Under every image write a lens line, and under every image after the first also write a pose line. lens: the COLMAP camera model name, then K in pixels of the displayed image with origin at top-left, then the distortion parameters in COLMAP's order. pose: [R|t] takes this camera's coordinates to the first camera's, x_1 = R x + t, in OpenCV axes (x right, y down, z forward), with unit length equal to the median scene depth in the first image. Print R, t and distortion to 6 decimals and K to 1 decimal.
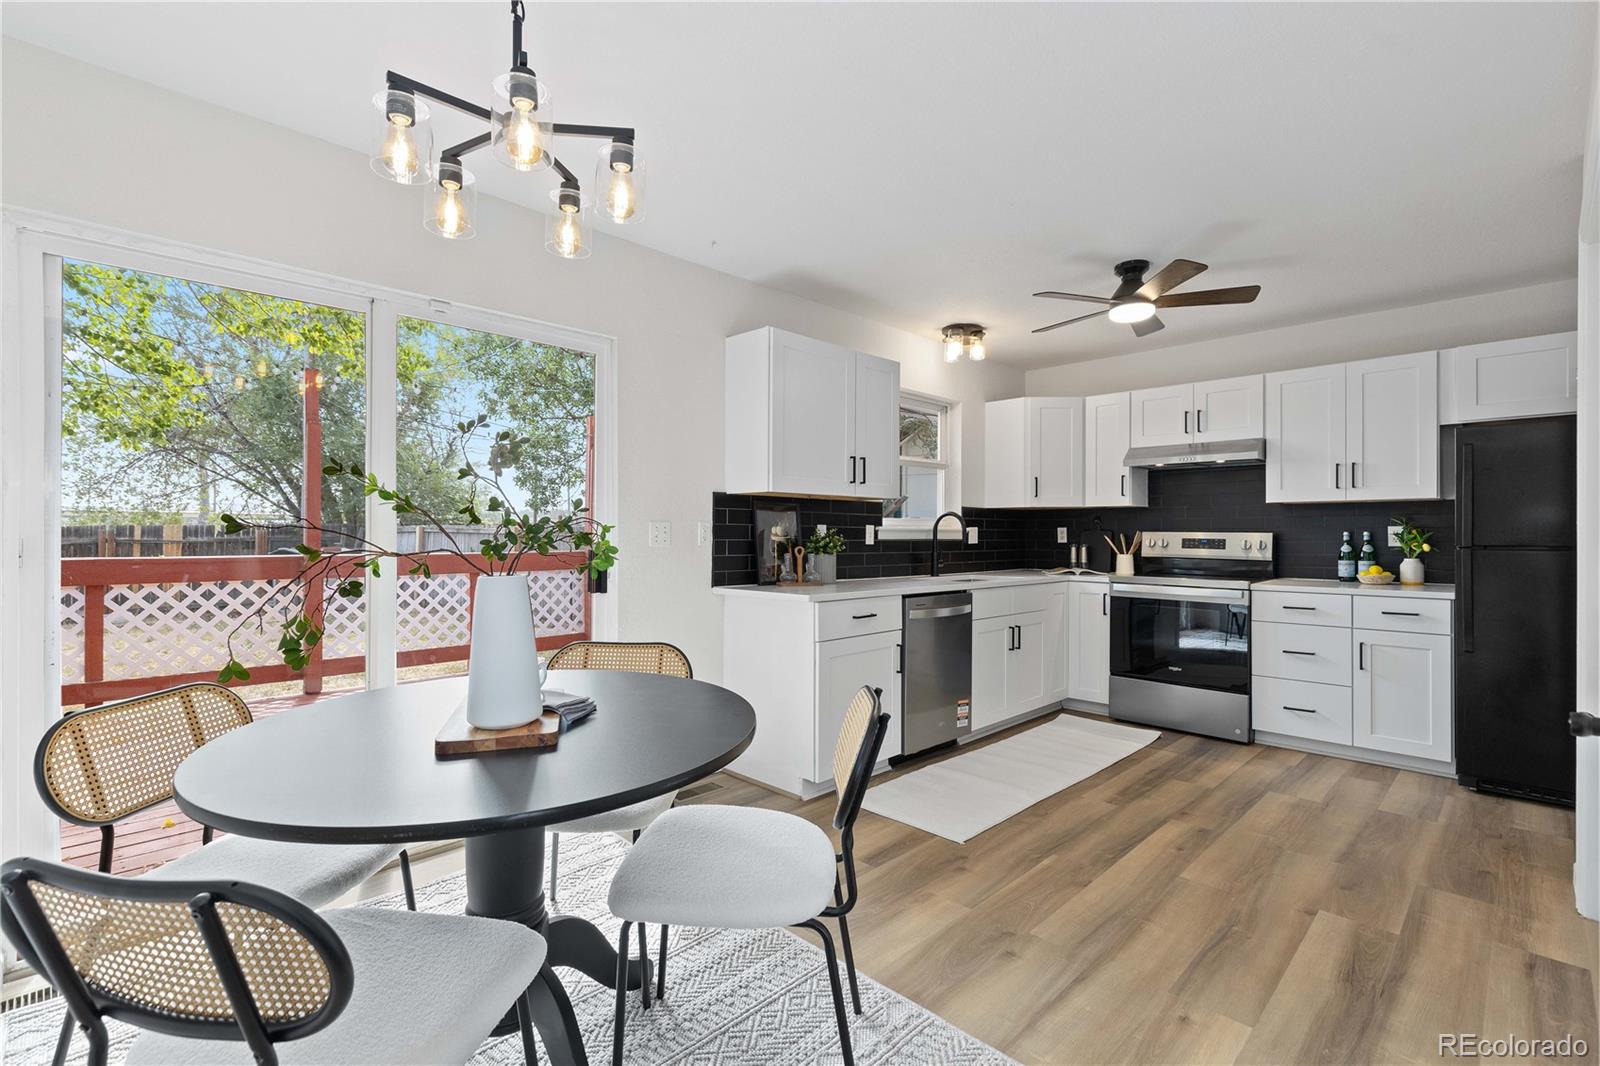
lens RADIAL K [[726.9, 0, 797.1], [0, 726.9, 533.5], [0, 0, 1]] dist [0.015935, -0.001955]
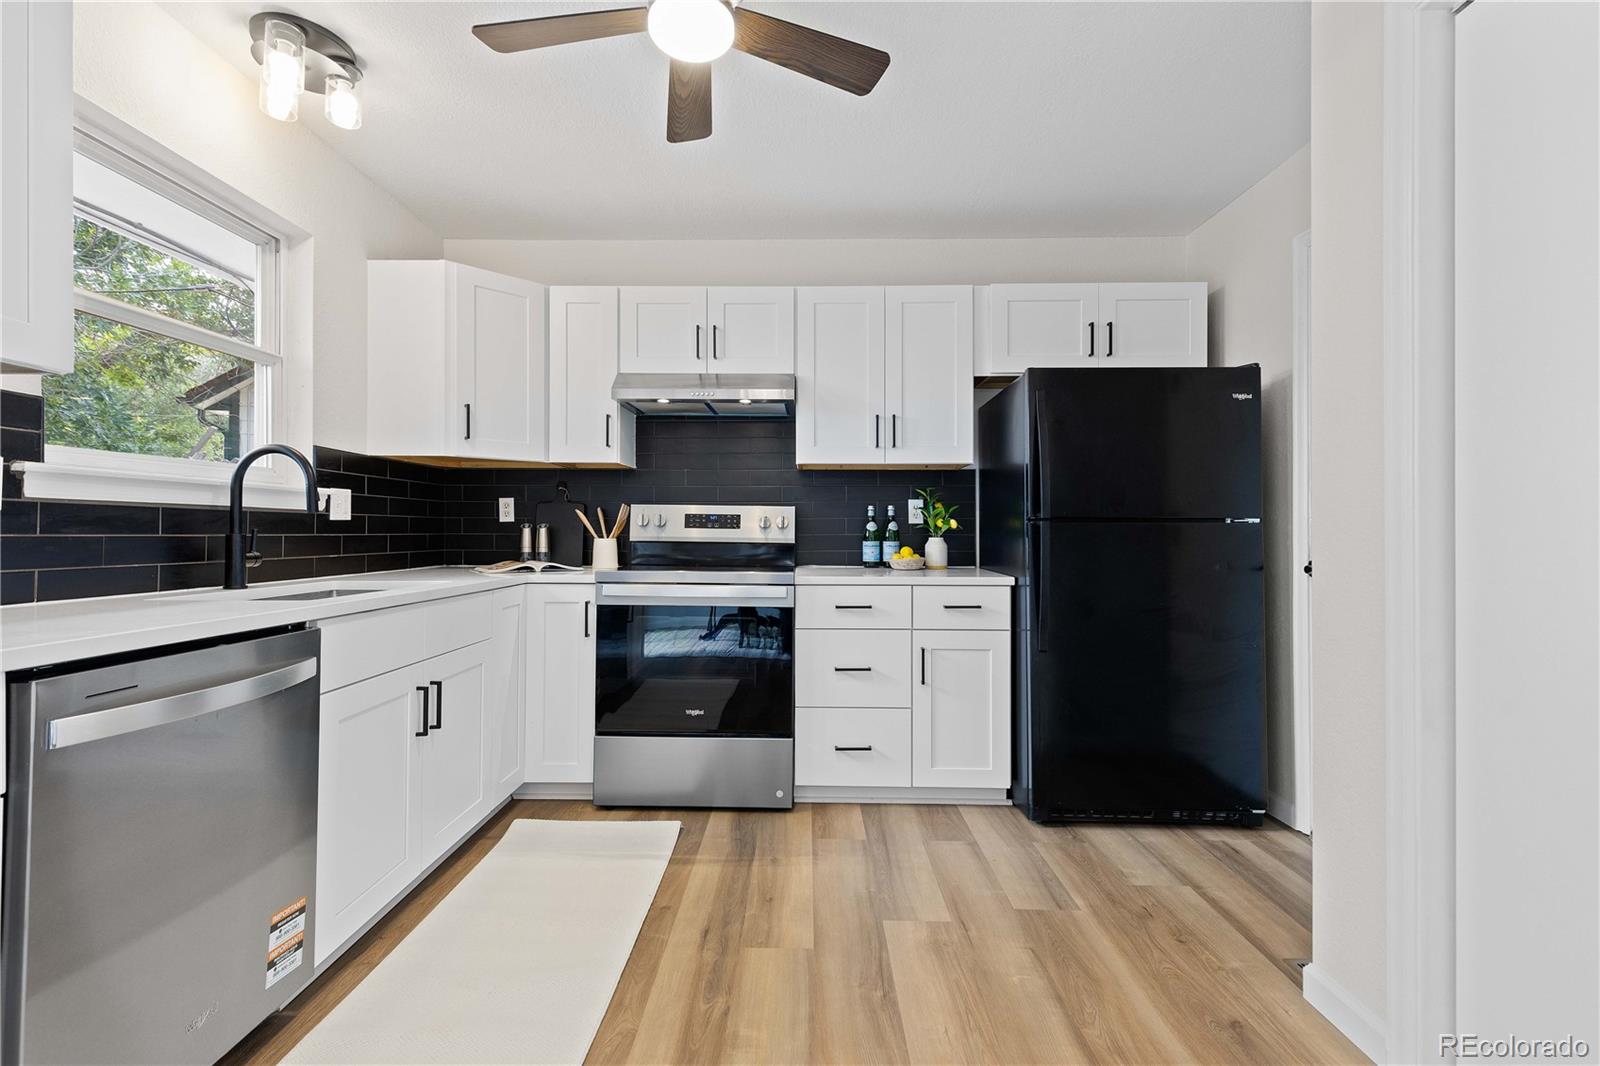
lens RADIAL K [[726.9, 0, 794.2], [0, 726.9, 529.4], [0, 0, 1]] dist [0.015935, -0.001955]
pose [[0.719104, 0.002097, 0.694899, 0.153116], [-0.002336, 0.999997, -0.000600, 0.027186], [-0.694899, -0.001192, 0.719107, 0.543911]]
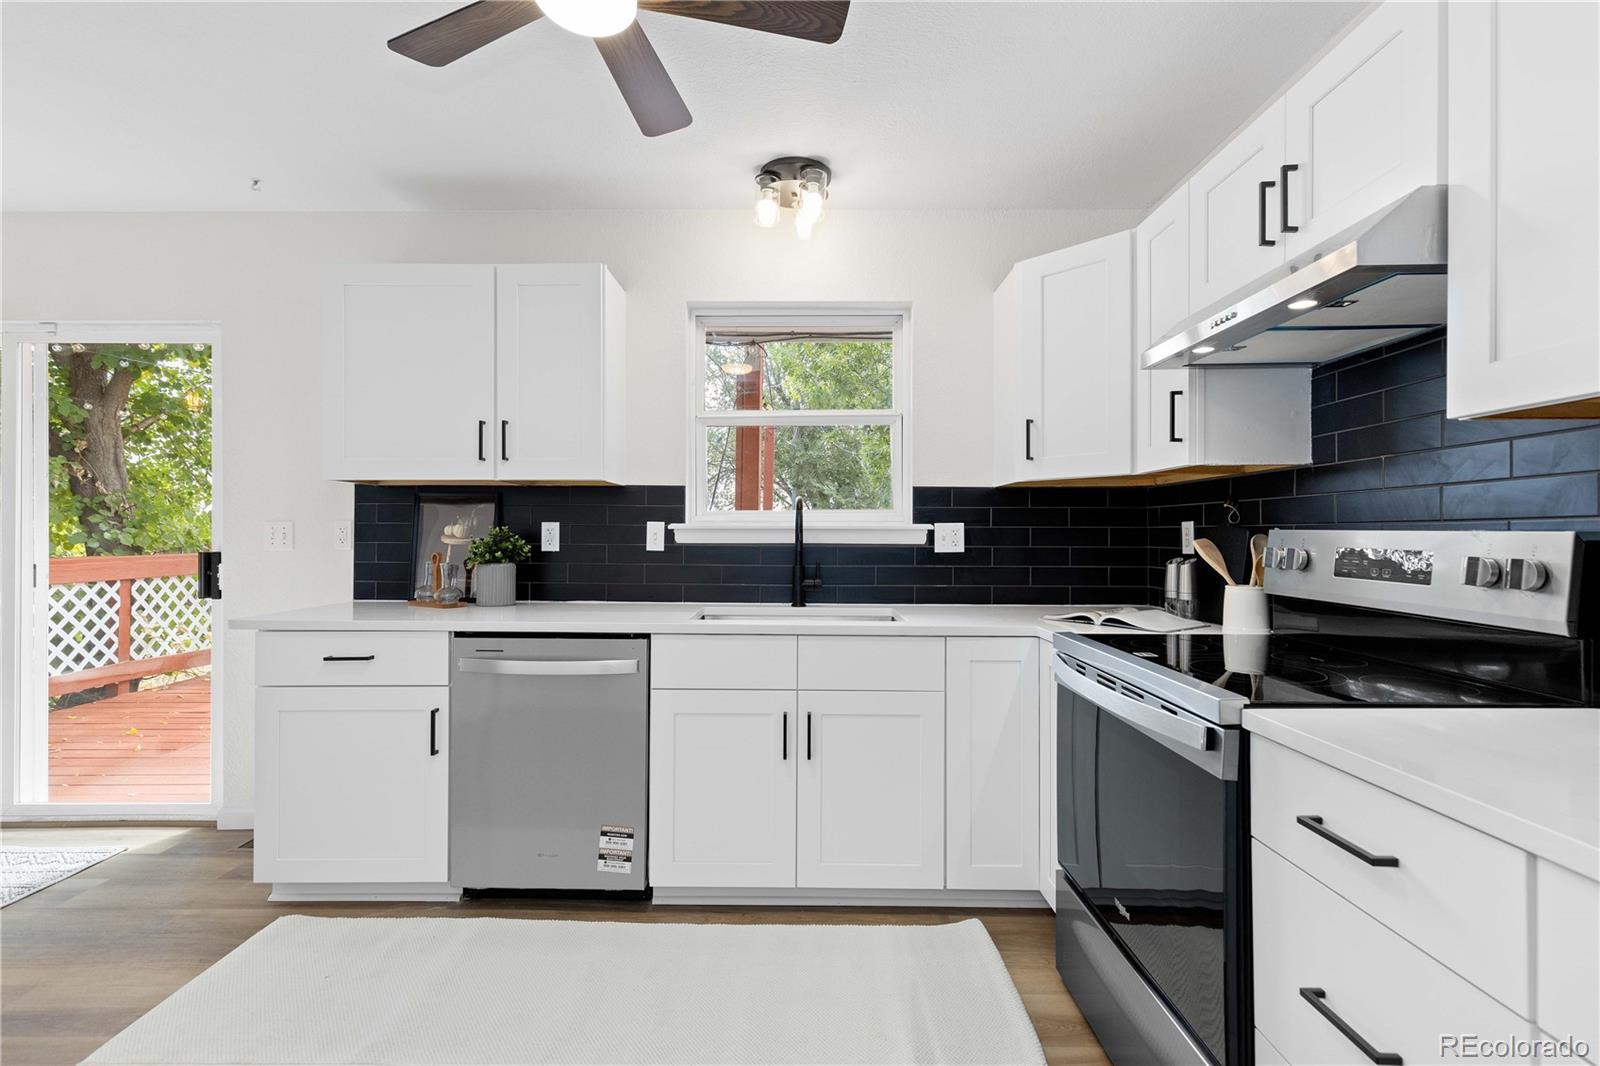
lens RADIAL K [[726.9, 0, 785.2], [0, 726.9, 530.2], [0, 0, 1]] dist [0.015935, -0.001955]
pose [[0.696500, -0.004410, -0.717543, 0.751454], [0.000305, 0.999983, -0.005850, 0.000302], [0.717557, 0.003855, 0.696490, 0.715318]]
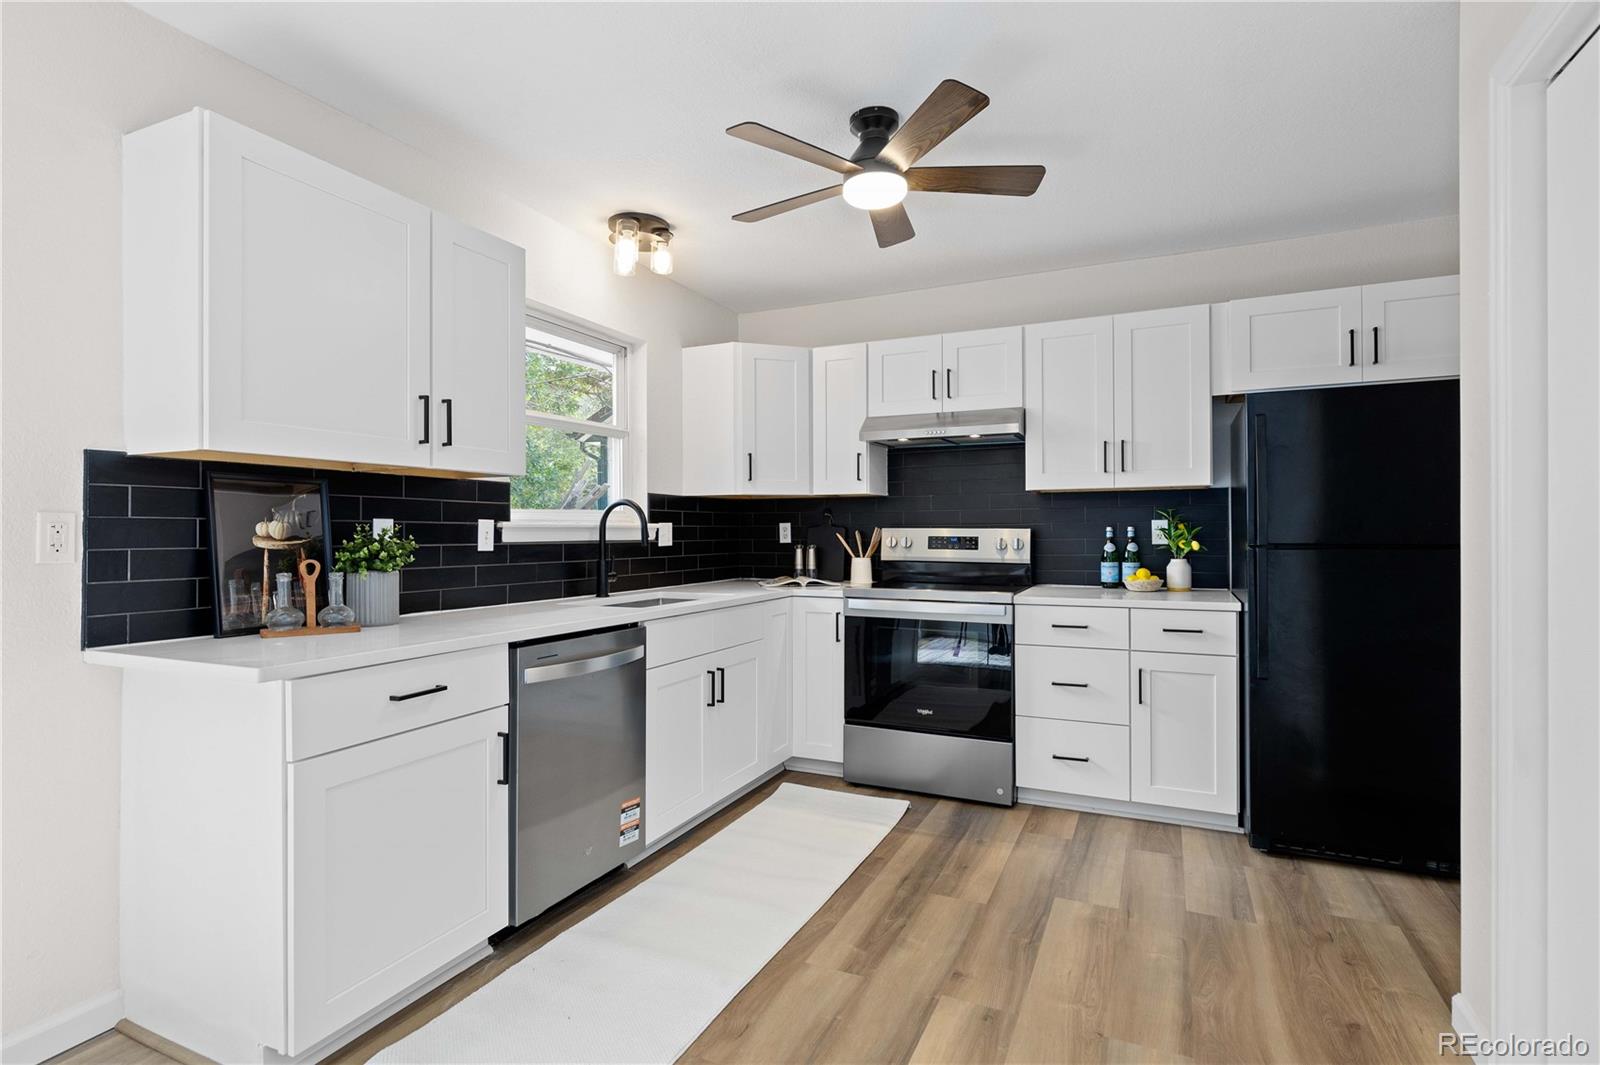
lens RADIAL K [[791.7, 0, 791.2], [0, 791.7, 532.3], [0, 0, 1]] dist [0.002226, -0.001462]
pose [[0.940975, -0.006539, 0.338412, 0.133445], [0.005928, 0.999978, 0.002840, -0.001054], [-0.338423, -0.000666, 0.940994, 0.326617]]
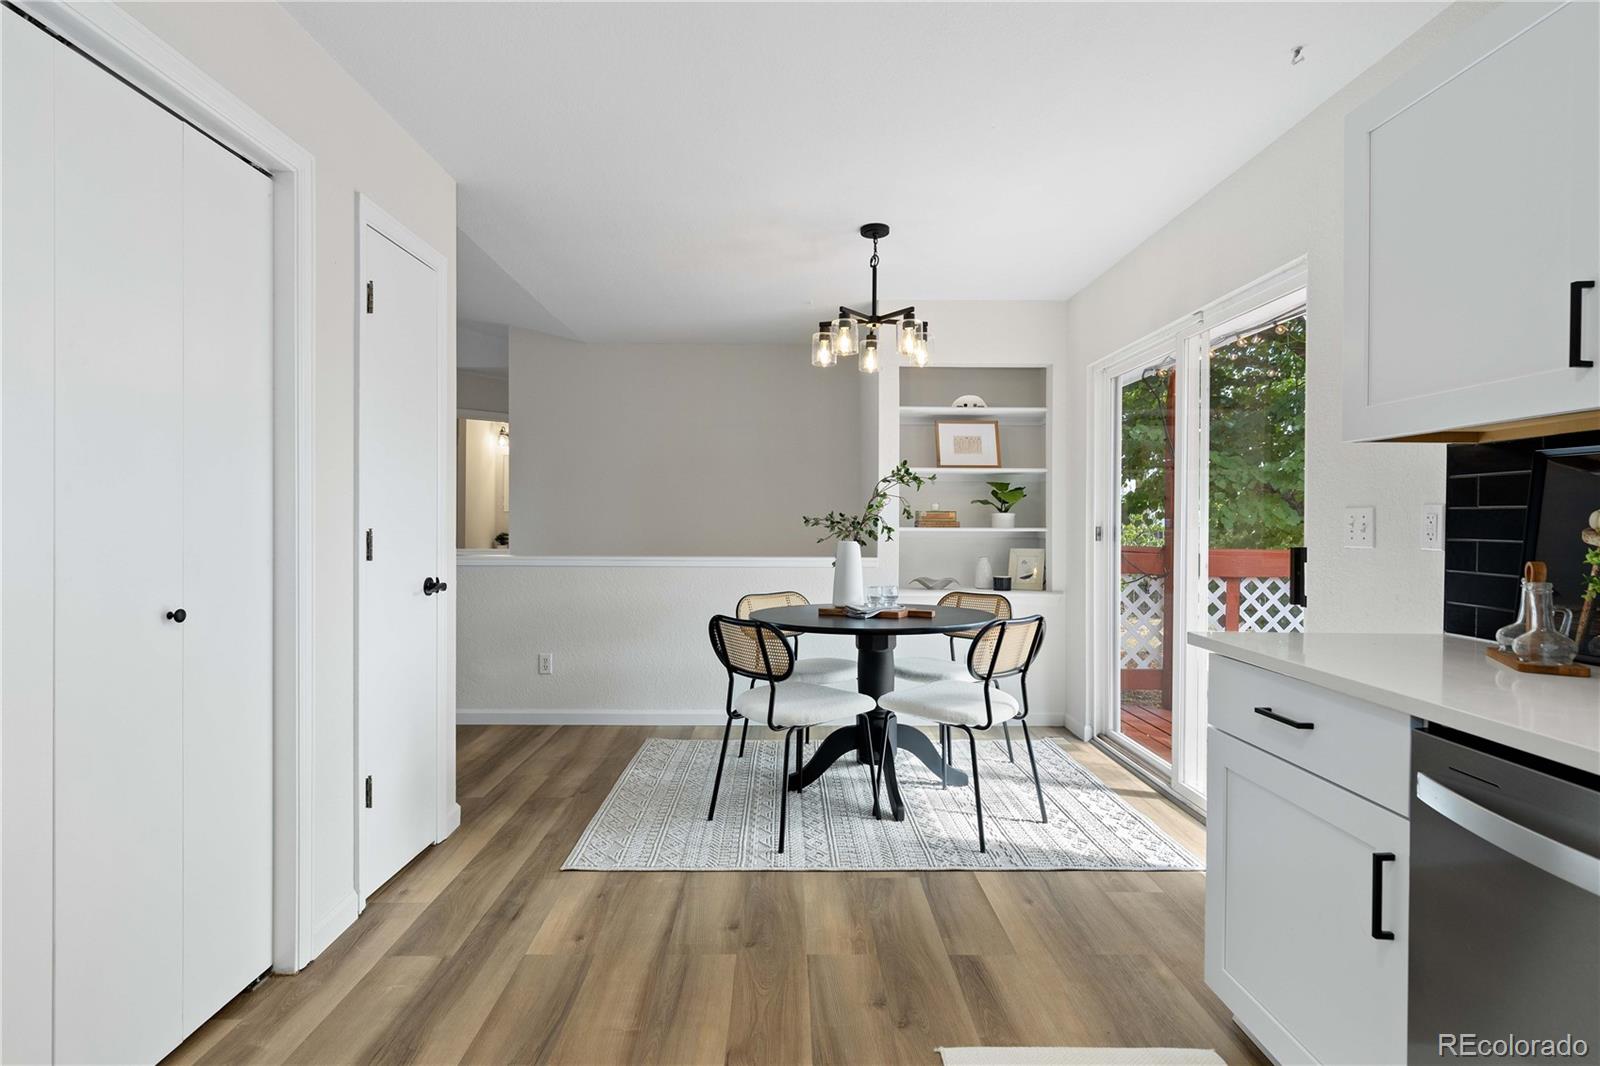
lens RADIAL K [[791.7, 0, 798.6], [0, 791.7, 531.0], [0, 0, 1]] dist [0.002226, -0.001462]
pose [[-0.693369, 0.001607, -0.720581, 0.549736], [-0.006821, 0.999938, 0.008794, 0.001287], [0.720551, 0.011013, -0.693315, 0.976673]]
